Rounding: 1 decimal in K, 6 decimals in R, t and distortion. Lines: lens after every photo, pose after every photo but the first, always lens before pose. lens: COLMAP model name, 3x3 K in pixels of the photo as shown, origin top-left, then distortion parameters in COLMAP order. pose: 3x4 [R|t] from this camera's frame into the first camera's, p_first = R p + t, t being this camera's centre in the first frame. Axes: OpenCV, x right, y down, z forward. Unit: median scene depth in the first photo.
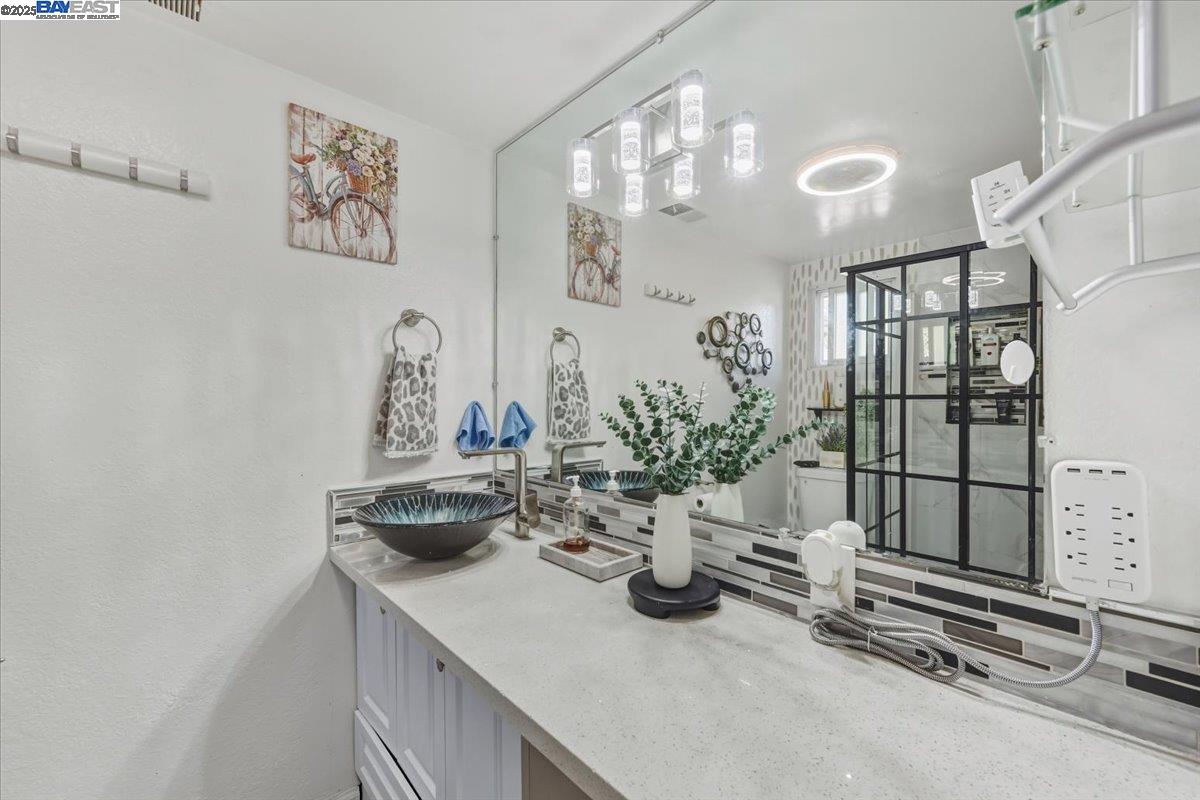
lens RADIAL K [[481.1, 0, 601.8], [0, 481.1, 398.9], [0, 0, 1]] dist [-0.002419, 0.000302]
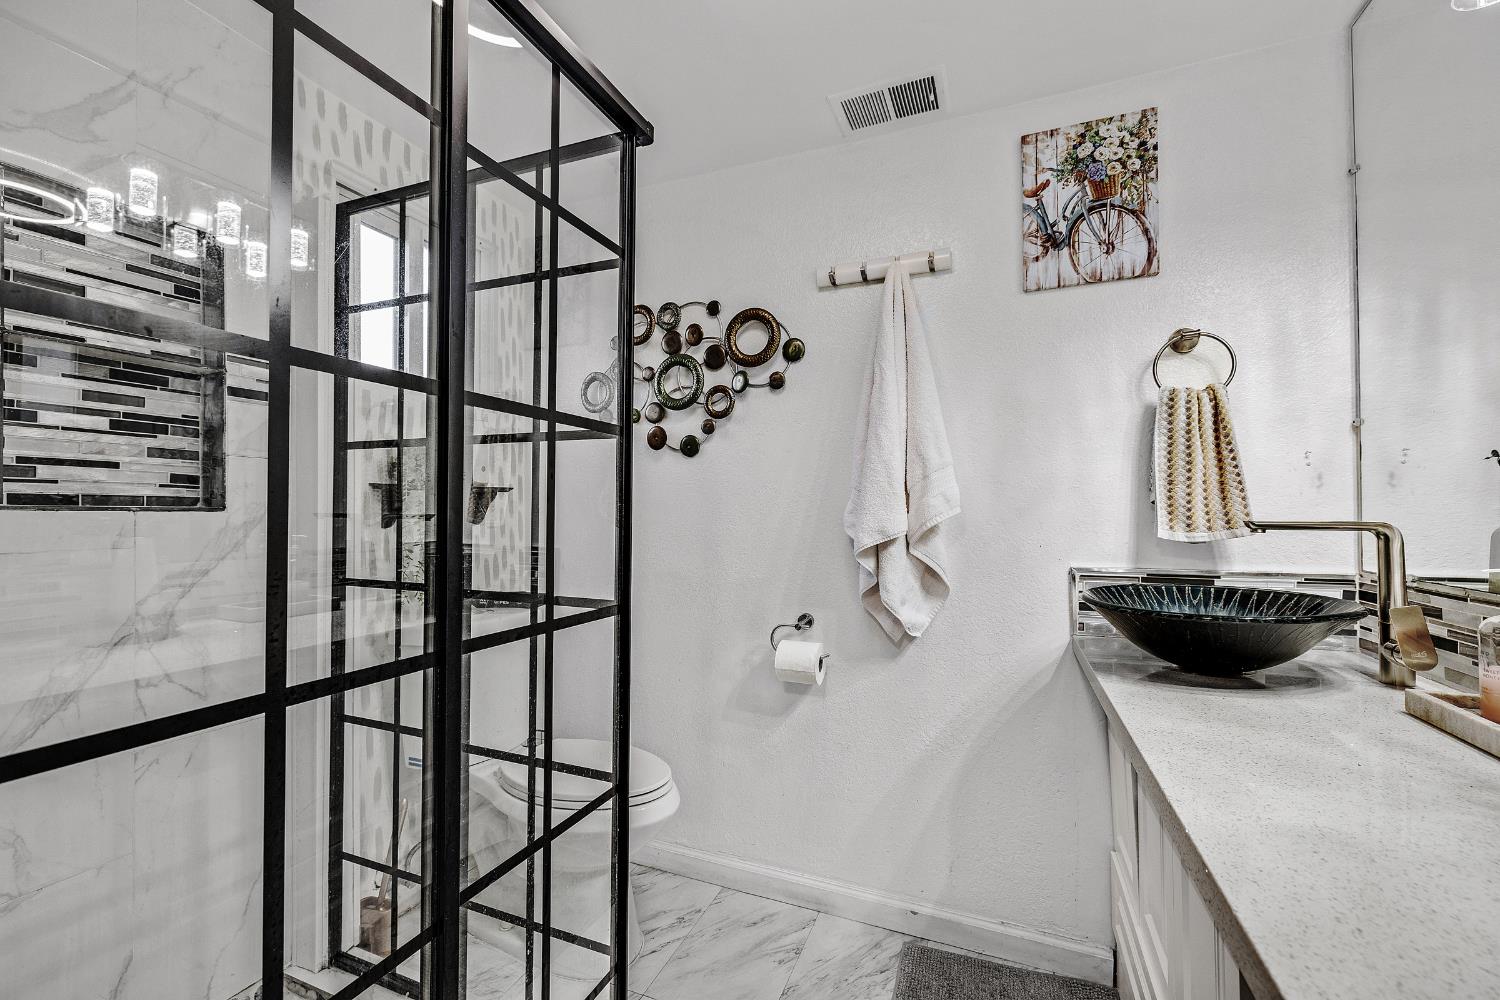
lens RADIAL K [[639.0, 0, 746.2], [0, 639.0, 510.6], [0, 0, 1]] dist [-0.001682, -0.000635]
pose [[0.411328, -0.015225, -0.911360, 0.216492], [0.001724, 0.999872, -0.015925, 0.107254], [0.911486, 0.004979, 0.411301, 0.021785]]
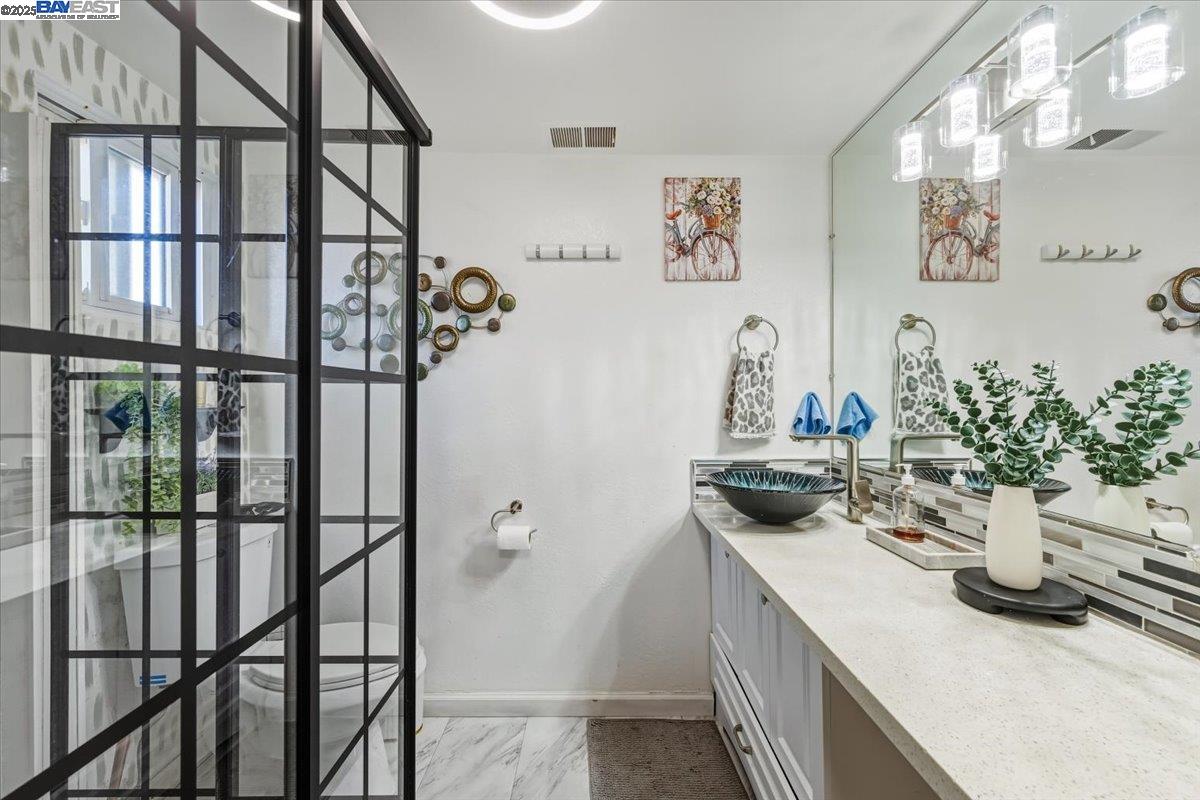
lens RADIAL K [[481.1, 0, 604.4], [0, 481.1, 402.2], [0, 0, 1]] dist [-0.002419, 0.000302]
pose [[0.746506, -0.001294, -0.665378, 0.135137], [0.005717, 0.999974, 0.004470, 0.024058], [0.665354, -0.007141, 0.746493, -0.149766]]
